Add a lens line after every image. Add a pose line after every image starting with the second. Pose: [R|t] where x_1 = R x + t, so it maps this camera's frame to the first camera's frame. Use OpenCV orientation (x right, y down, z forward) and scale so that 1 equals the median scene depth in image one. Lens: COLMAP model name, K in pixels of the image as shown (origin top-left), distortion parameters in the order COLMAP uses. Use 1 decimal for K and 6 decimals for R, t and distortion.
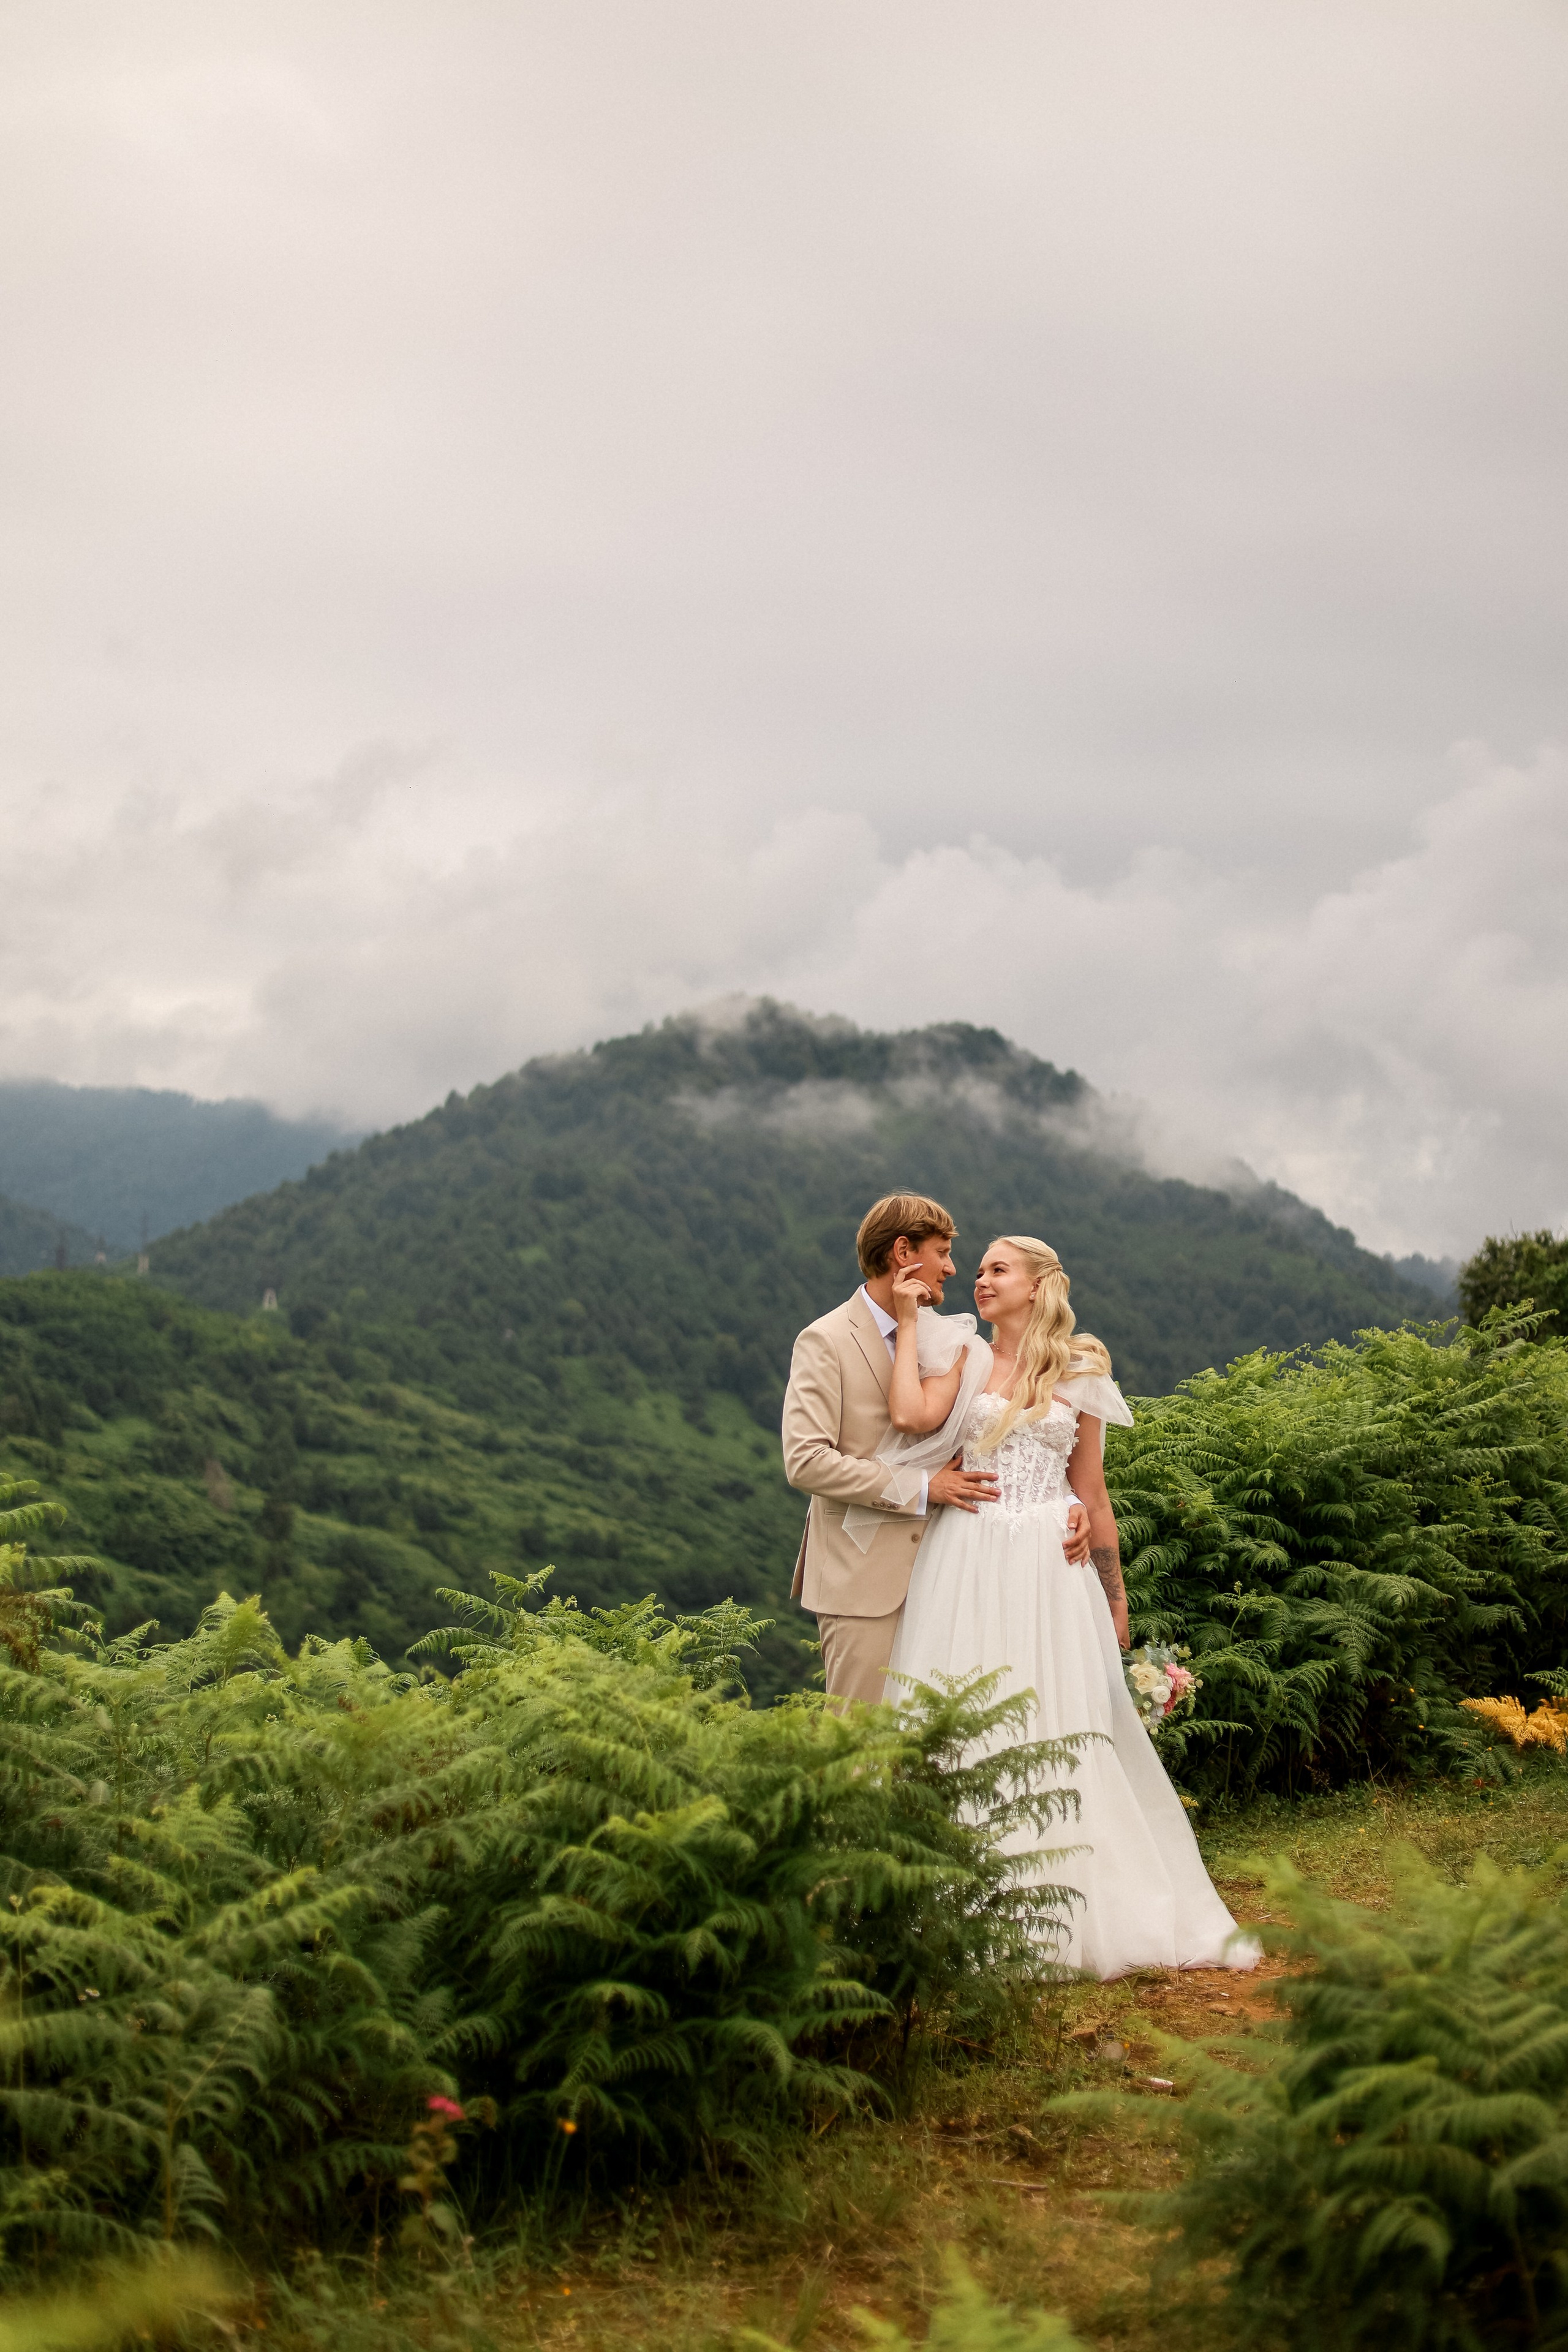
lens RADIAL K [[3375.5, 0, 780.0], [0, 3375.5, 1208.9], [0, 0, 1]] dist [-0.069256, -0.101112]
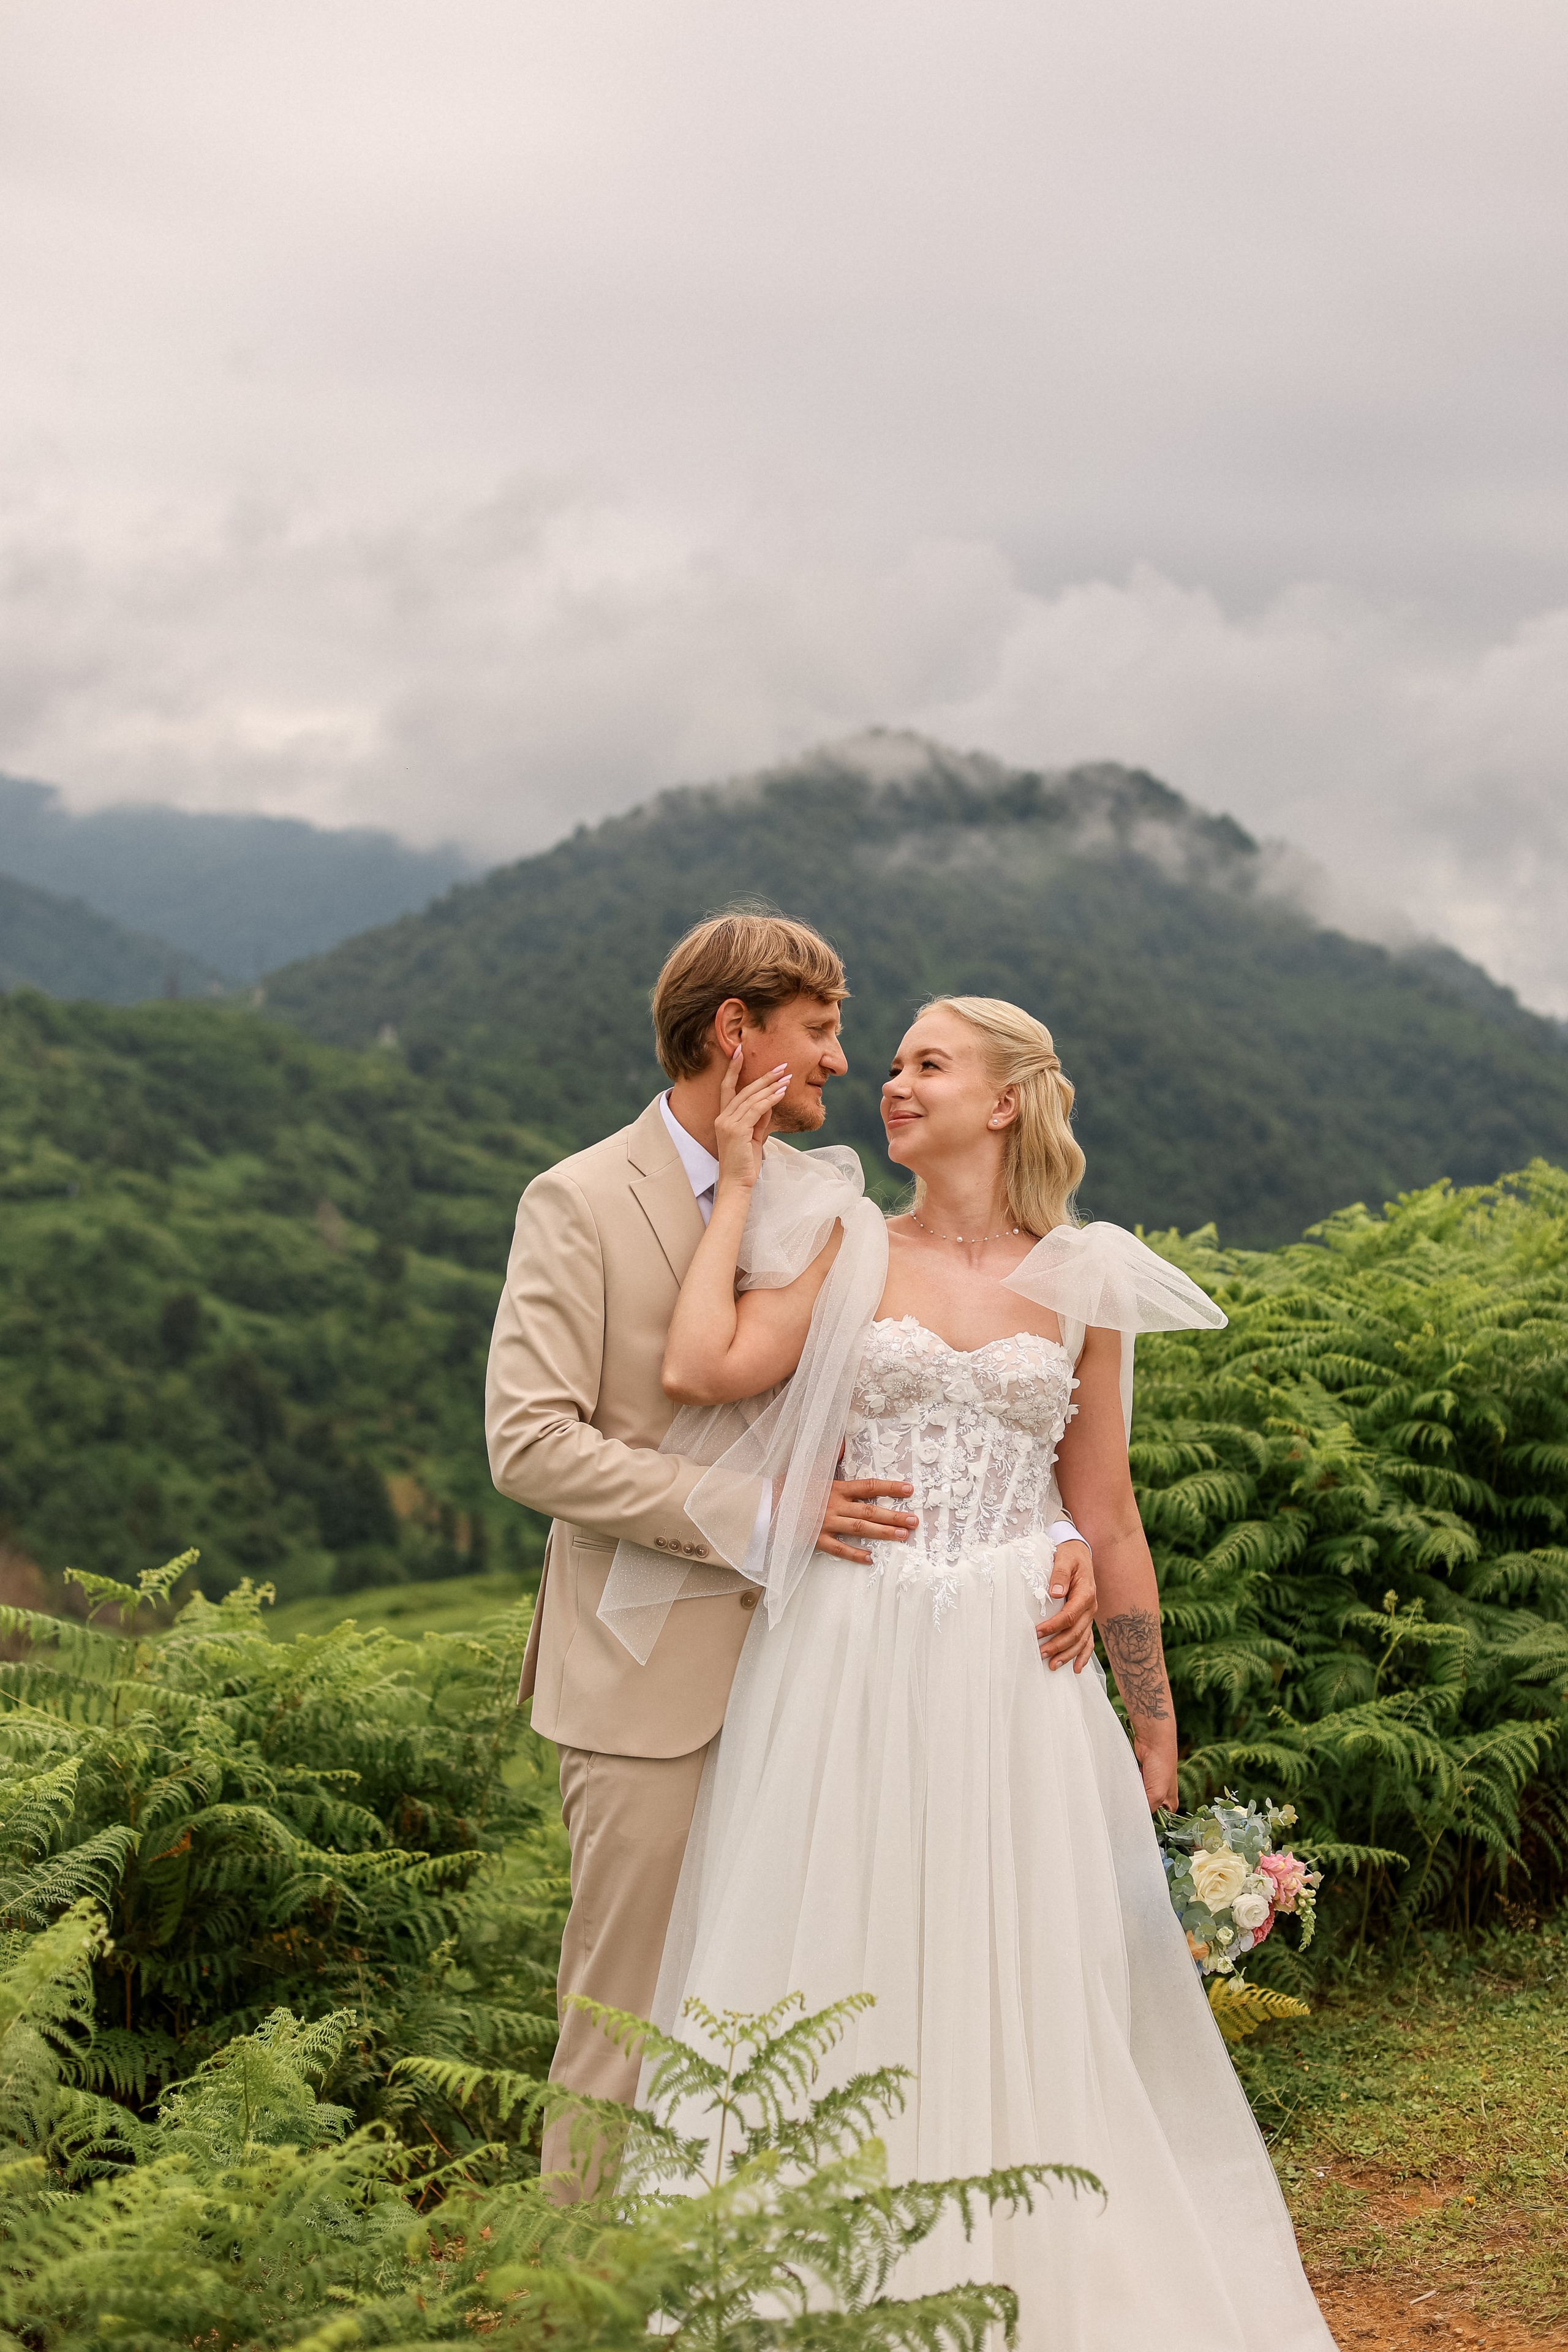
lens RADIAL K [[3375.5, 0, 780.0], [0, 3375.5, 1208.9], [0, 0, 1]] dist [-0.069256, -0.101112]
pose [[0.998755, 0.024336, -0.043547, 0.013326], [-0.020953, 0.996847, 0.076537, 0.000359], [0.045272, -0.075529, 0.996115, 0.103816]]
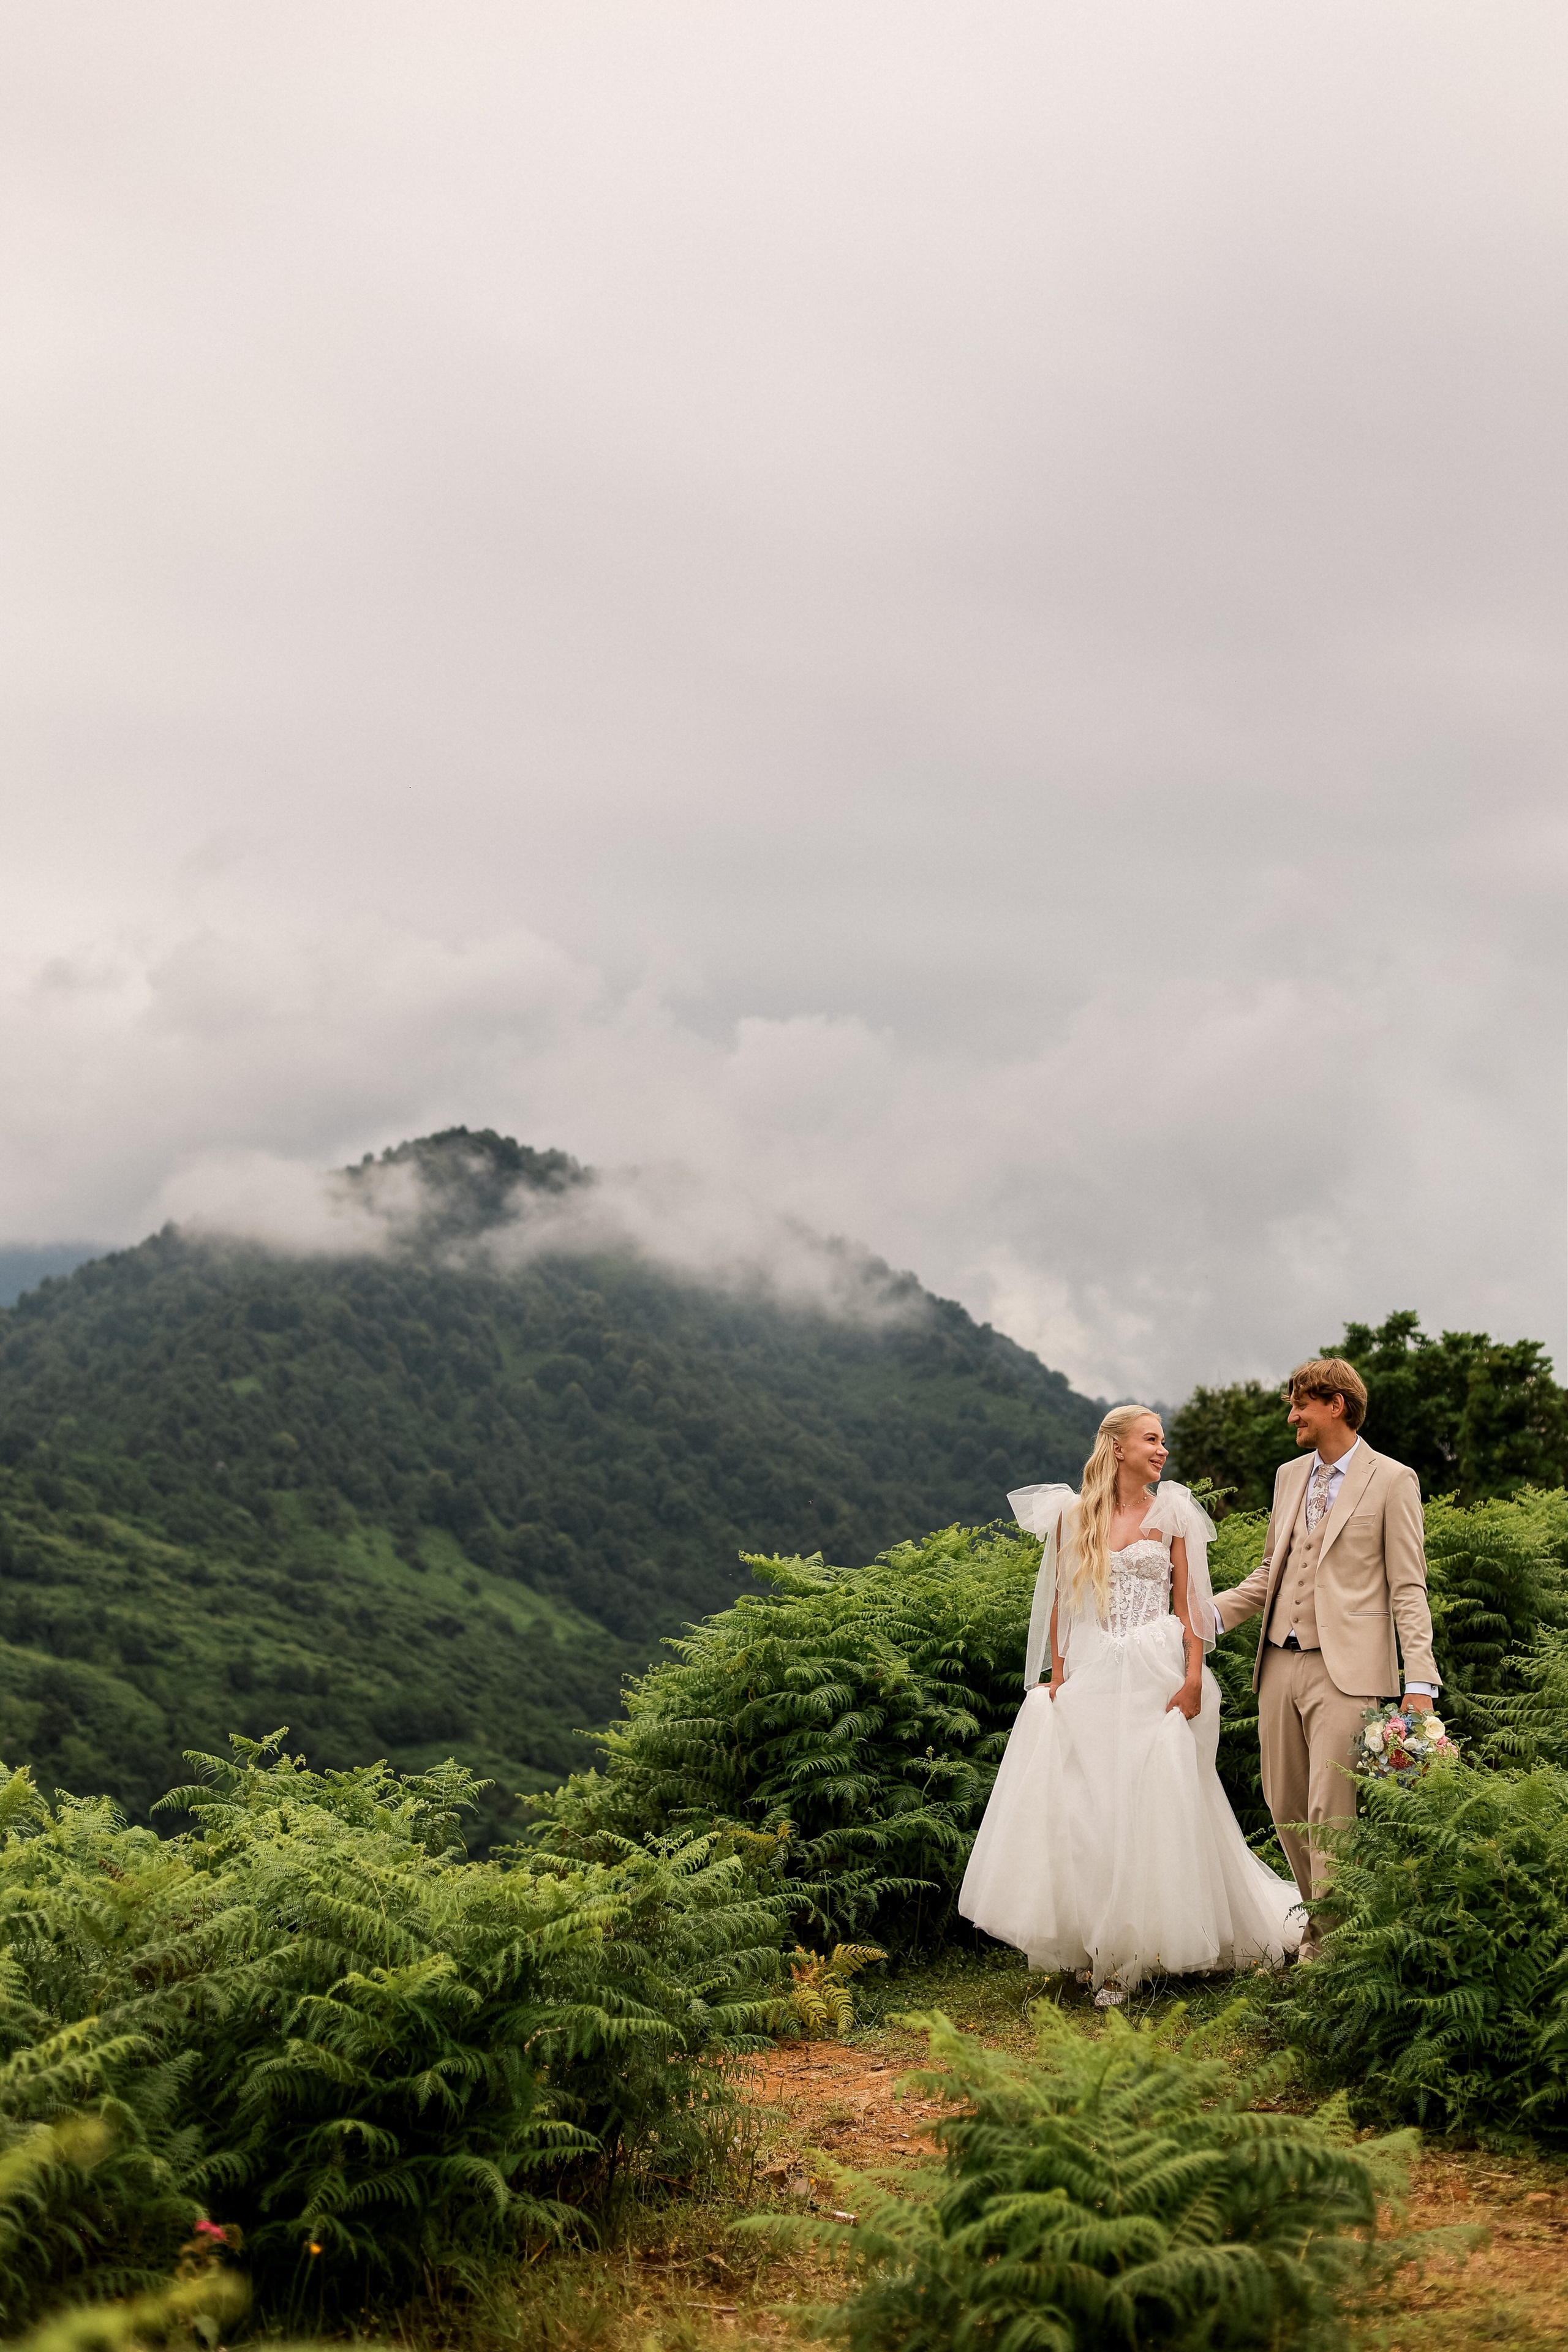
lens RADIAL K [[3395.0, 0, 784.0], [0, 3395.0, 1176.0], [0, 0, 1]] dist [-0.091305, -0.062466]
pose [[0.996278, 0.021089, 0.083578, -0.000905], [-0.016982, 0.998627, -0.049552, -0.003999], [-0.084509, 0.047948, 0.995268, -0.018122]]
